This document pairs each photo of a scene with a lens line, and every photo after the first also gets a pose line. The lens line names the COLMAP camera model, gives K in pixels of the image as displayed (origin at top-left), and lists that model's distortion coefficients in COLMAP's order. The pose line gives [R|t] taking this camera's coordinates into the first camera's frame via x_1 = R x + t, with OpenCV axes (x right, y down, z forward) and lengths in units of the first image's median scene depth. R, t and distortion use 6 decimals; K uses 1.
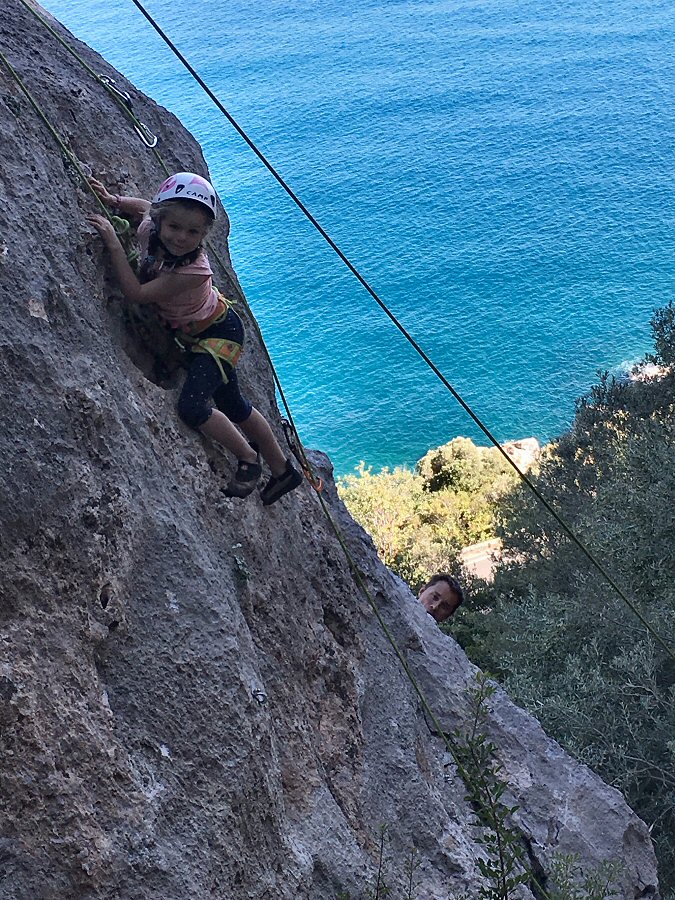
lens RADIAL K [[1762.4, 0, 337.7], [0, 1762.4, 449.2], [0, 0, 1]] dist [0.002172, 0.000000]
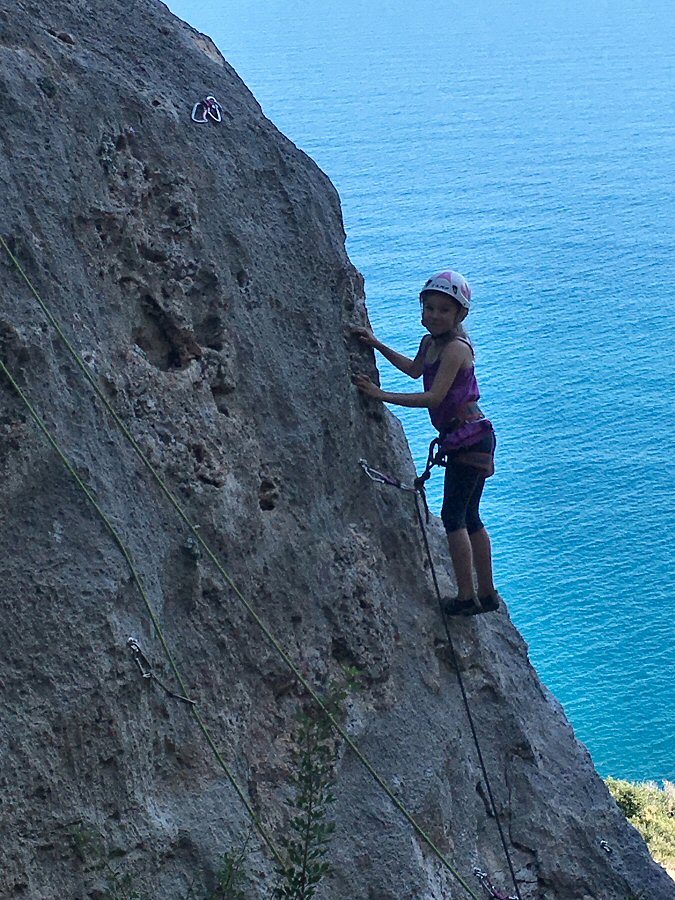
lens RADIAL K [[1971.6, 0, 337.4], [0, 1971.6, 450.3], [0, 0, 1]] dist [-0.025752, 0.000000]
pose [[0.915782, 0.129382, -0.380267, 0.499691], [-0.186509, 0.975428, -0.117282, 0.144463], [0.355749, 0.178328, 0.917410, -0.037387]]
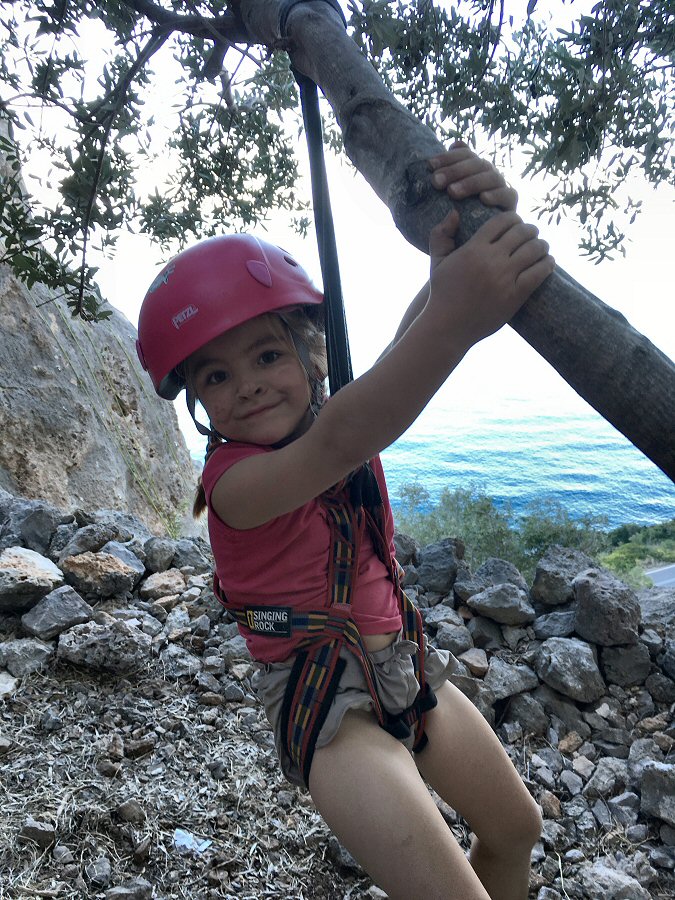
lens RADIAL K [[760.7, 0, 337.6], [0, 760.7, 450.1], [0, 0, 1]] dist [0.002393, 0.000645]
pose [[0.987326, 0.125620, -0.096989, 0.547478], [-0.139011, 0.979377, -0.146620, 0.218174], [0.076570, 0.158244, 0.984427, -0.529886]]
